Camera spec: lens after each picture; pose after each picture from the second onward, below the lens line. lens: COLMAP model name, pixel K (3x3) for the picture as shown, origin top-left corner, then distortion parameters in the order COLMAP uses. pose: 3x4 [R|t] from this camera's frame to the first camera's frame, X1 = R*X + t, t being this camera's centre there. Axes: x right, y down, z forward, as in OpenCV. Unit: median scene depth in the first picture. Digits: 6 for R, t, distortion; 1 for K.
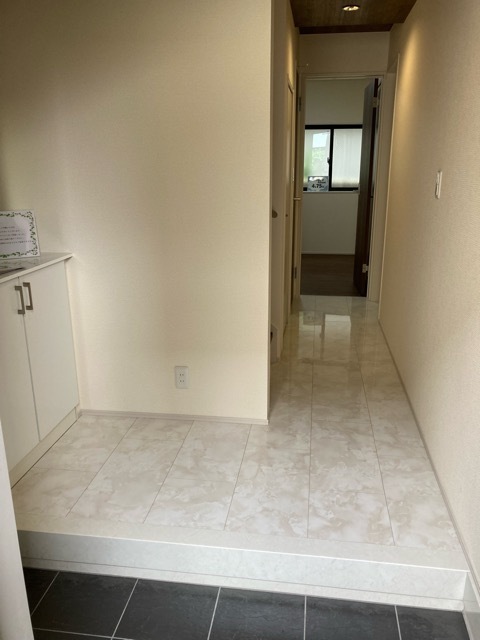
lens RADIAL K [[533.1, 0, 248.5], [0, 533.1, 319.4], [0, 0, 1]] dist [0.041379, -0.012674]
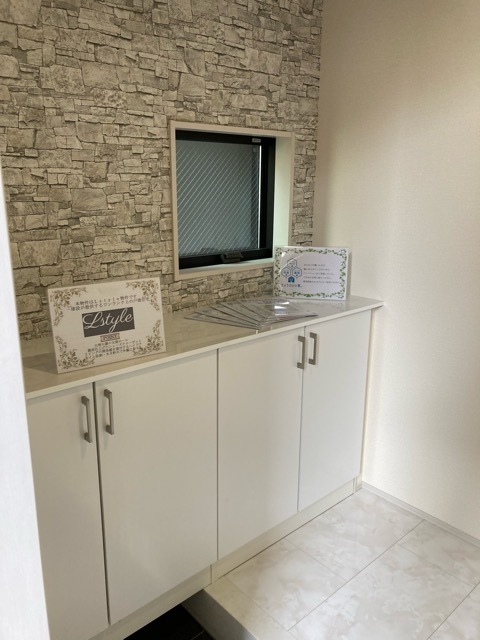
lens RADIAL K [[533.1, 0, 248.5], [0, 533.1, 319.4], [0, 0, 1]] dist [0.041379, -0.012674]
pose [[0.773969, 0.181833, -0.606554, 0.017975], [-0.200344, 0.978994, 0.037842, -0.092469], [0.600694, 0.092231, 0.794141, 0.233494]]
